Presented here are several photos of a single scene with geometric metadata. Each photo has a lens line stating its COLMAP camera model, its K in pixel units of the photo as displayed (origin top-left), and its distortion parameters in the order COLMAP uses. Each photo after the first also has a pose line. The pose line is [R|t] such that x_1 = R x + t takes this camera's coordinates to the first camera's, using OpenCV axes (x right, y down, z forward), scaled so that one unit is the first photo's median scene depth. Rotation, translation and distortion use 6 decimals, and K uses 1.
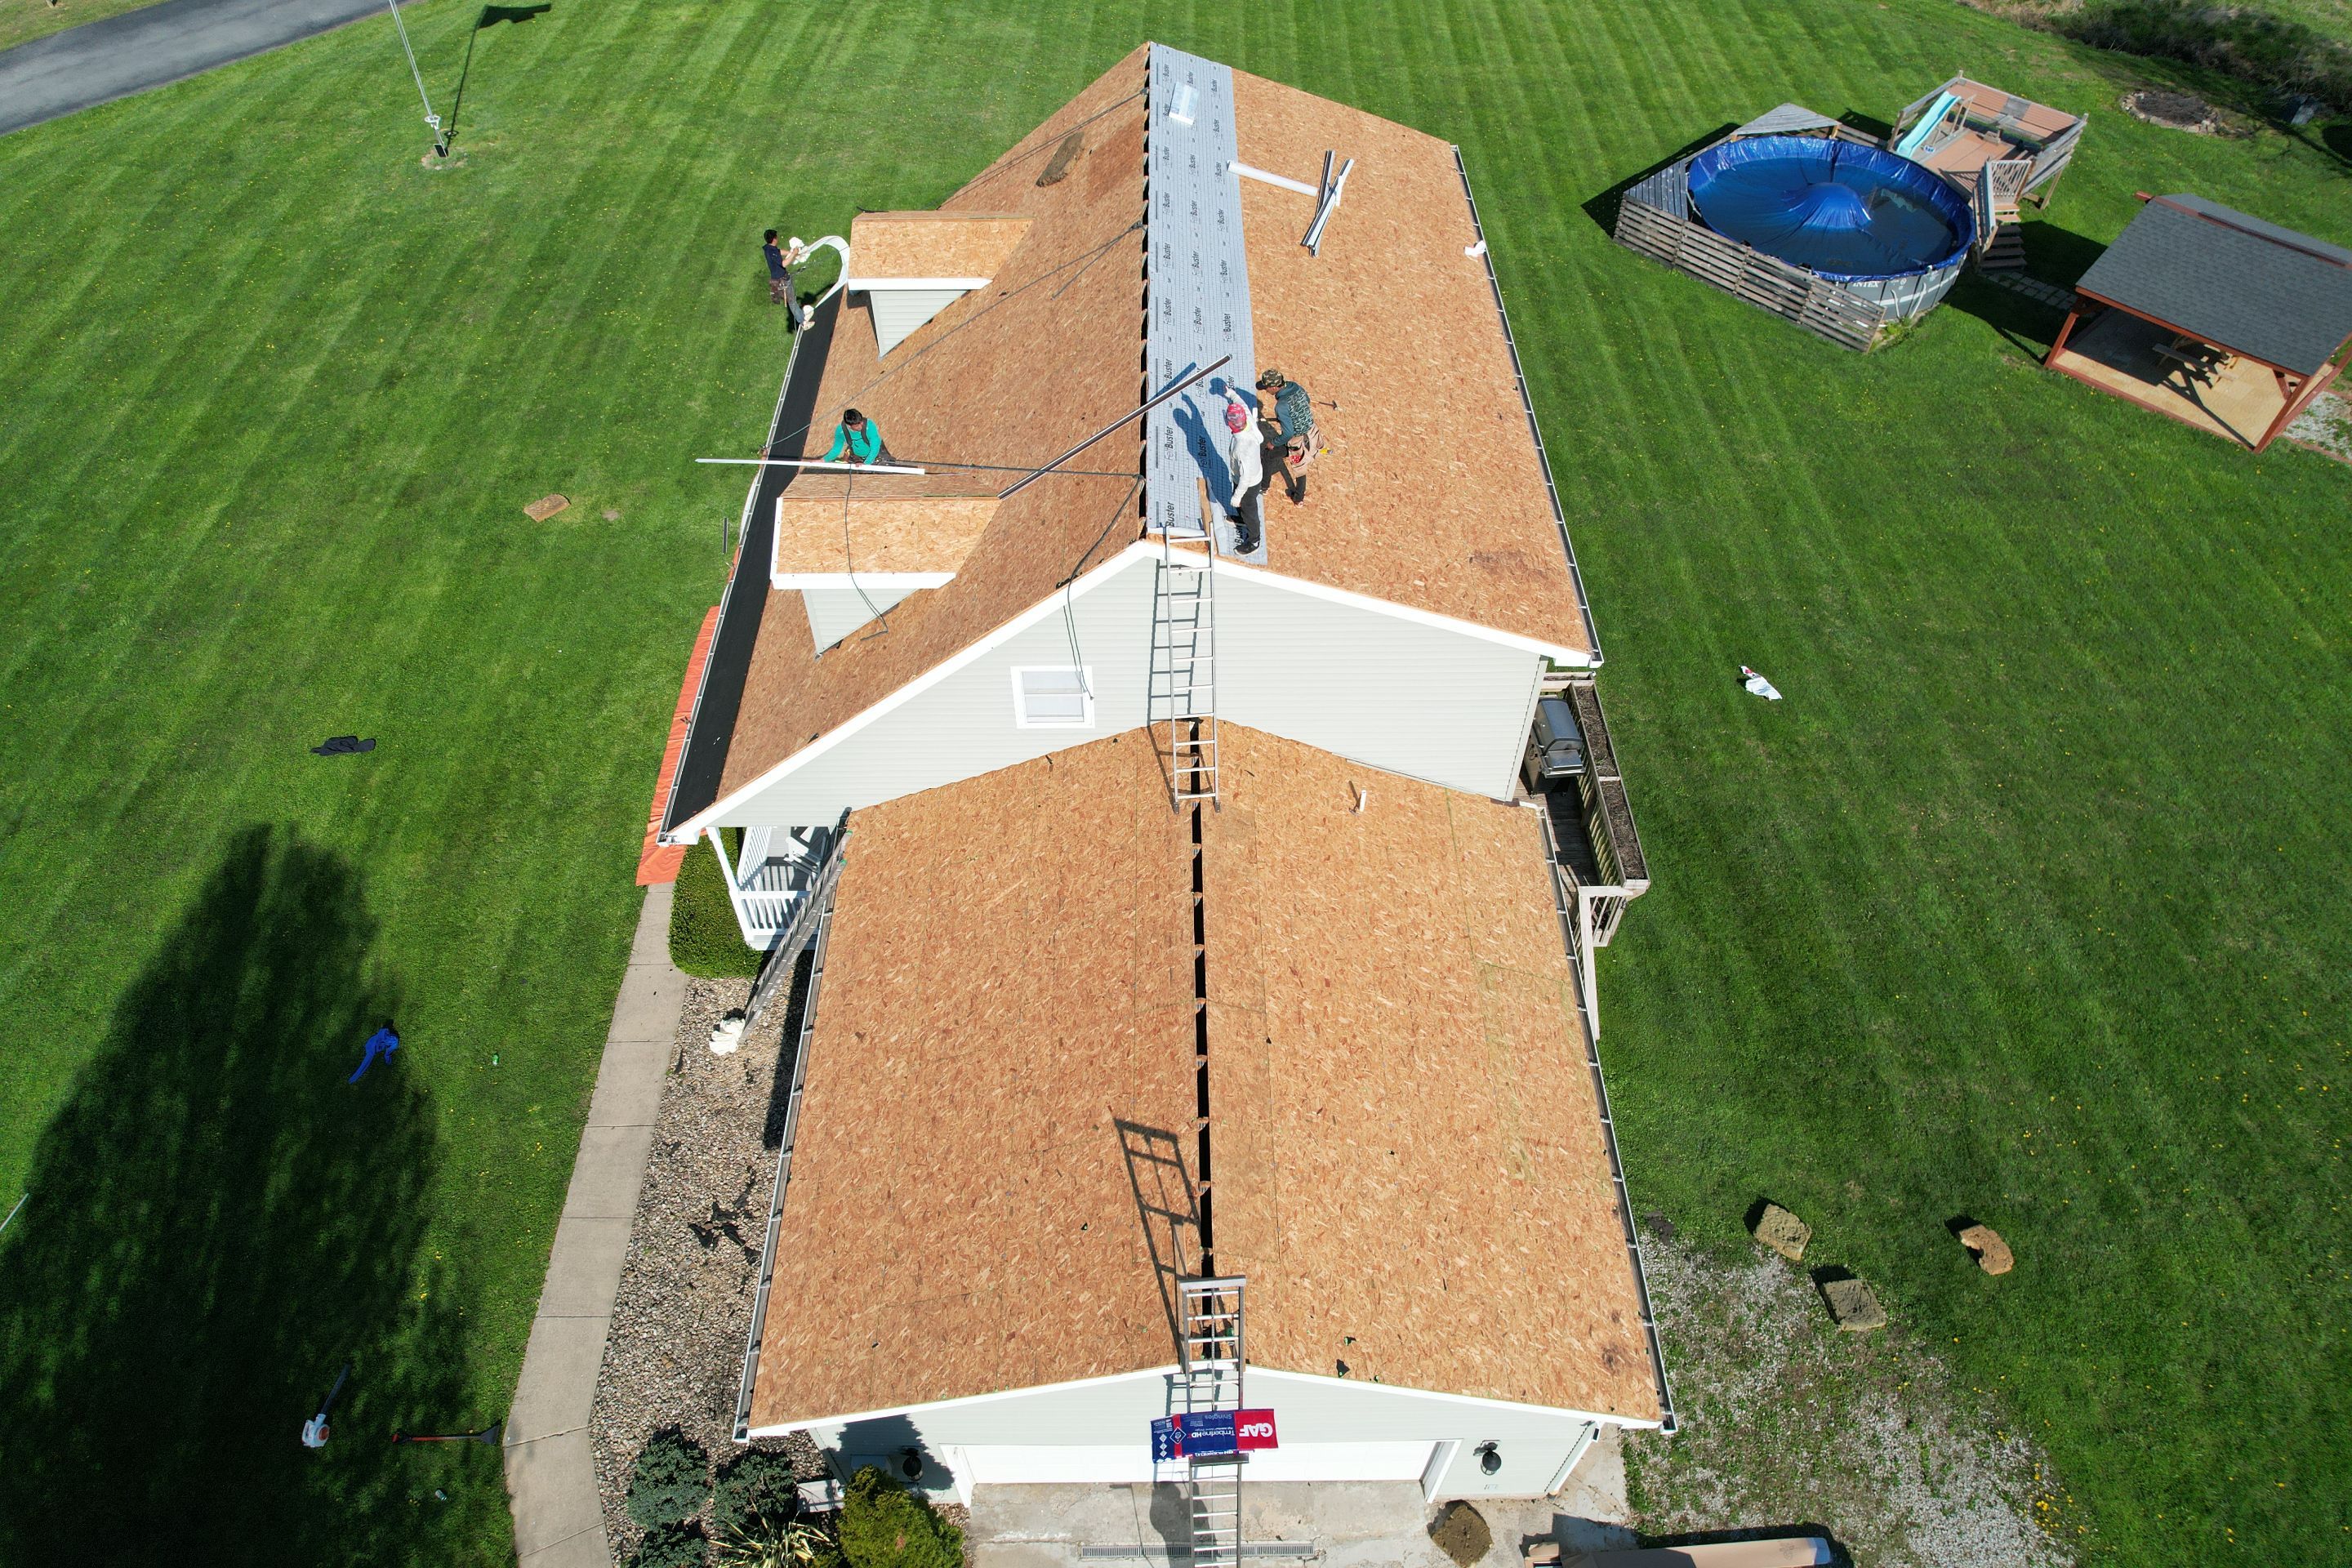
lens RADIAL K [[1511.0, 0, 1171.8], [0, 1511.0, 788.2], [0, 0, 1]] dist [-0.085333, 0.082205]
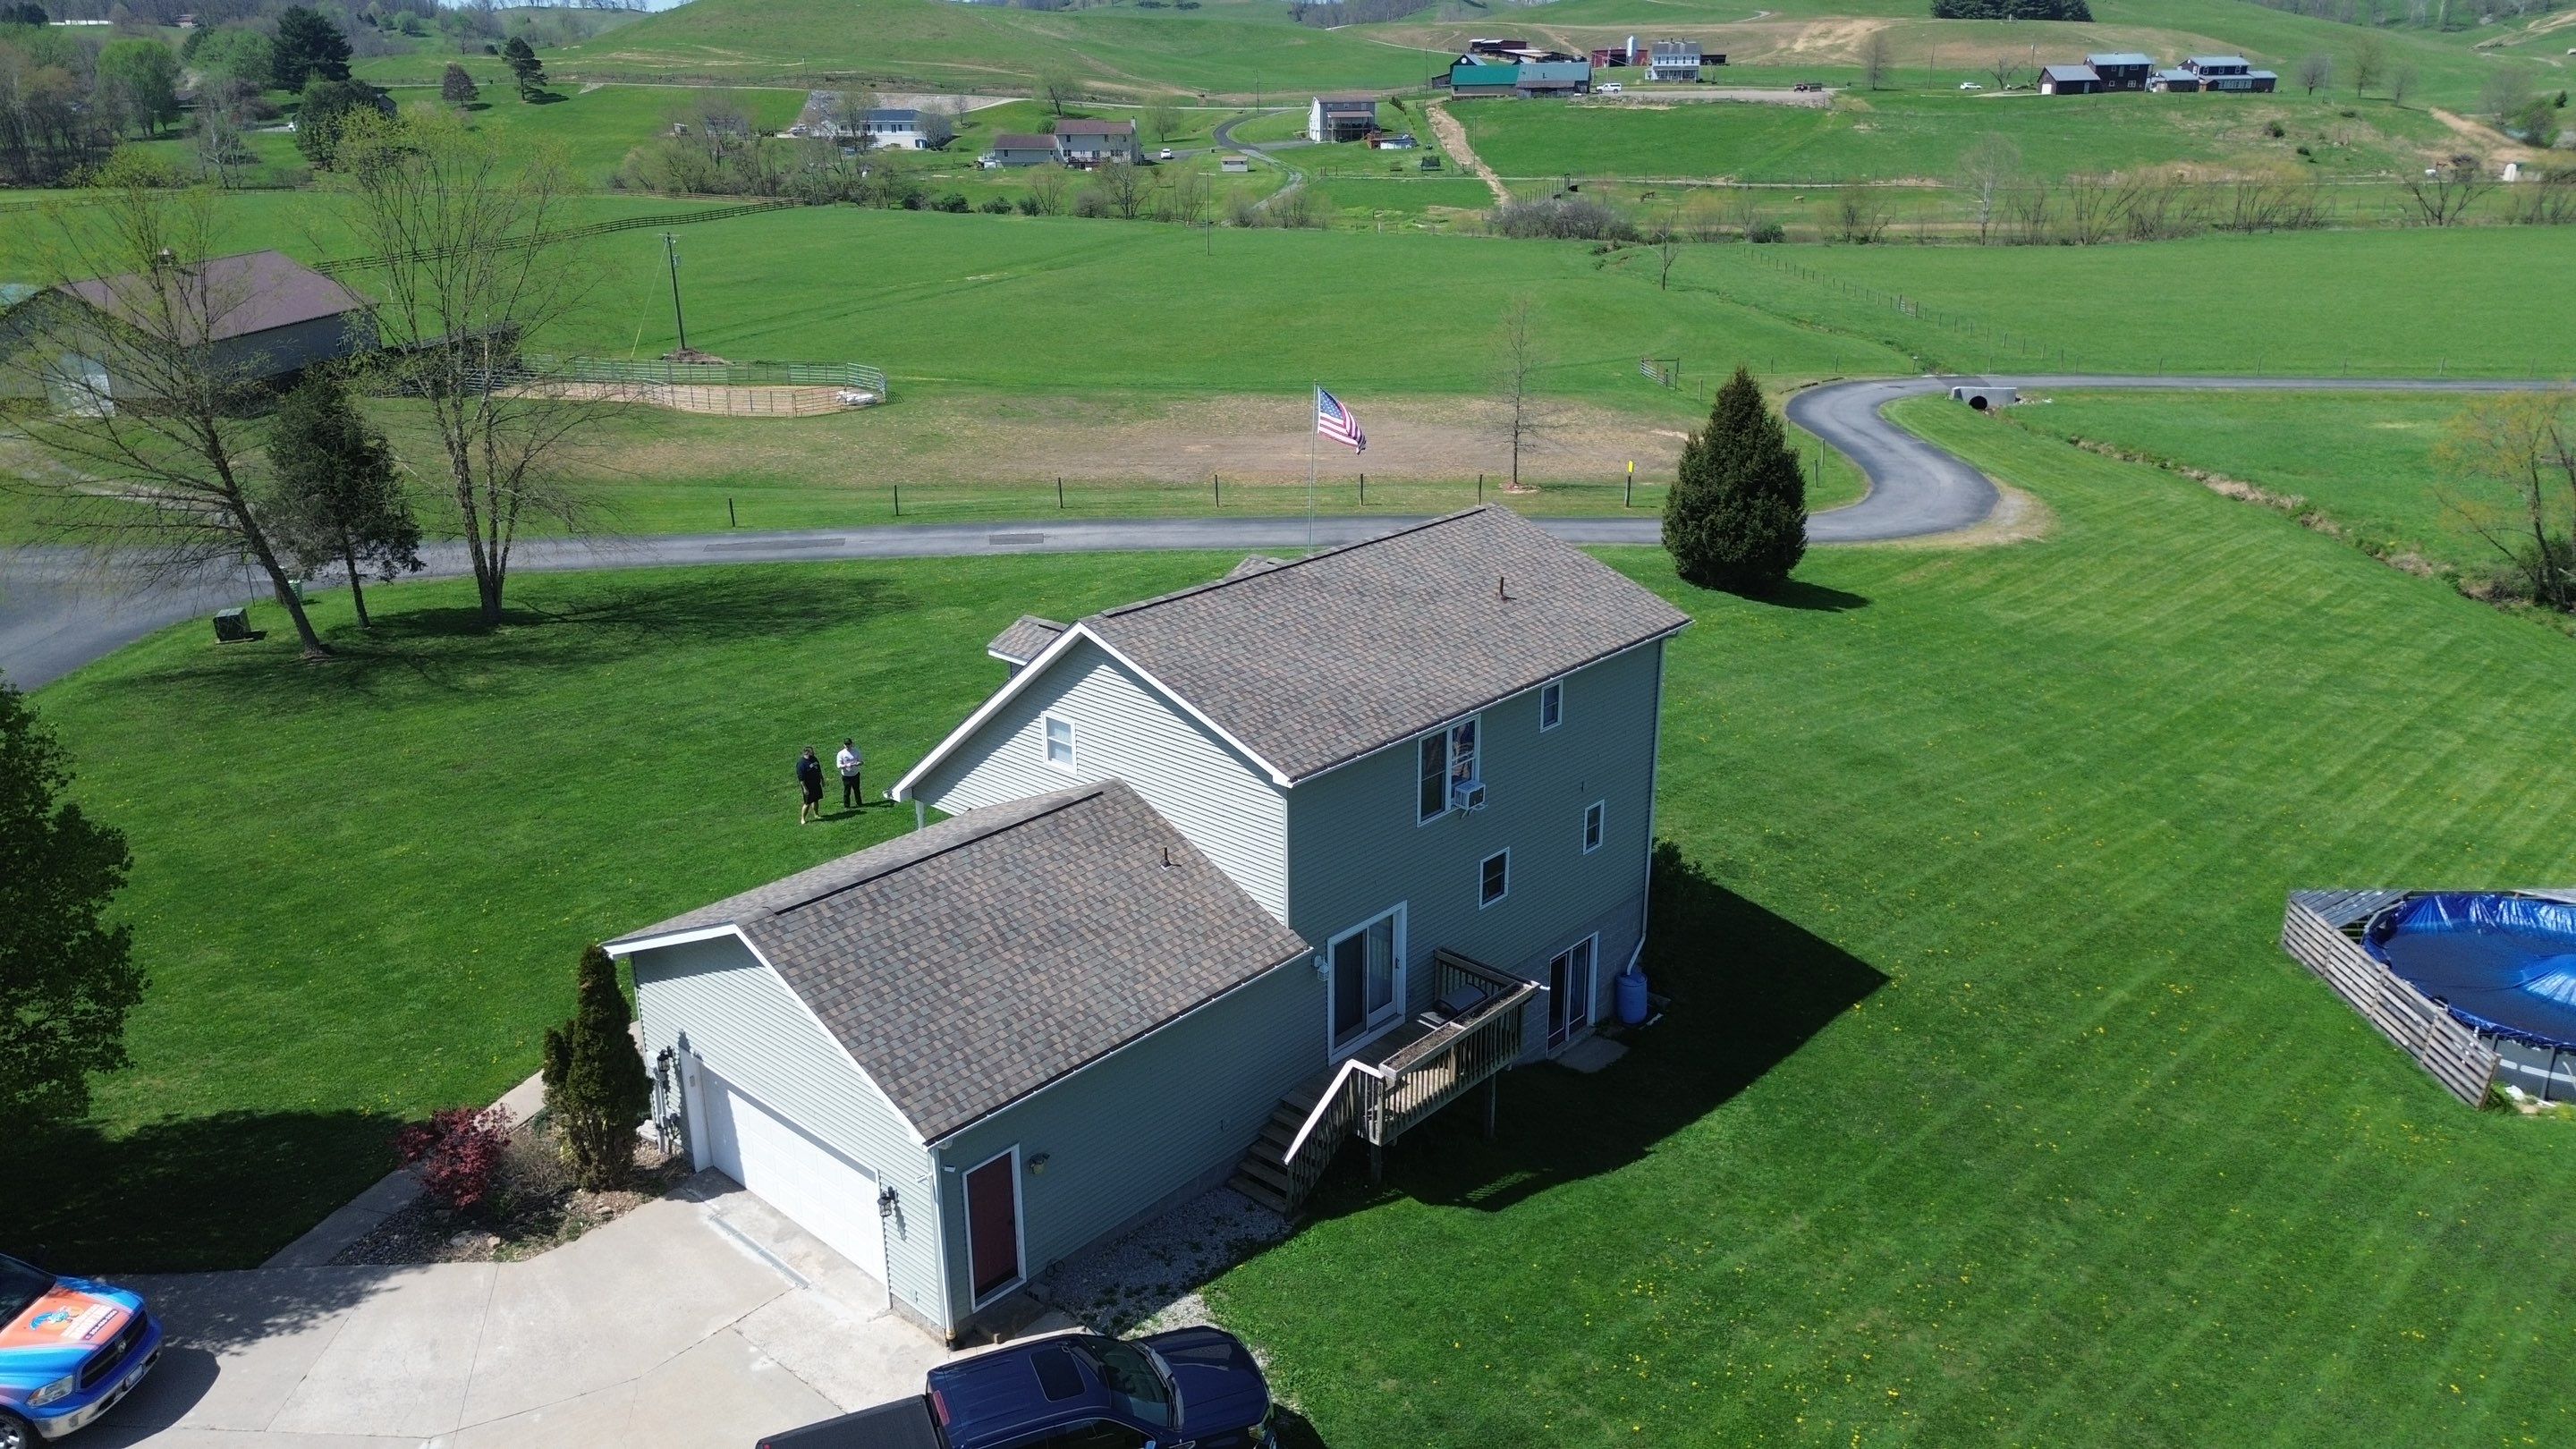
lens RADIAL K [[1826.5, 0, 1294.6], [0, 1826.5, 718.2], [0, 0, 1]] dist [0.071145, -0.065199]
pose [[0.732688, 0.224681, -0.642407, 1.185925], [-0.513257, 0.802291, -0.304788, 0.333009], [0.446918, 0.553035, 0.703148, -0.215493]]
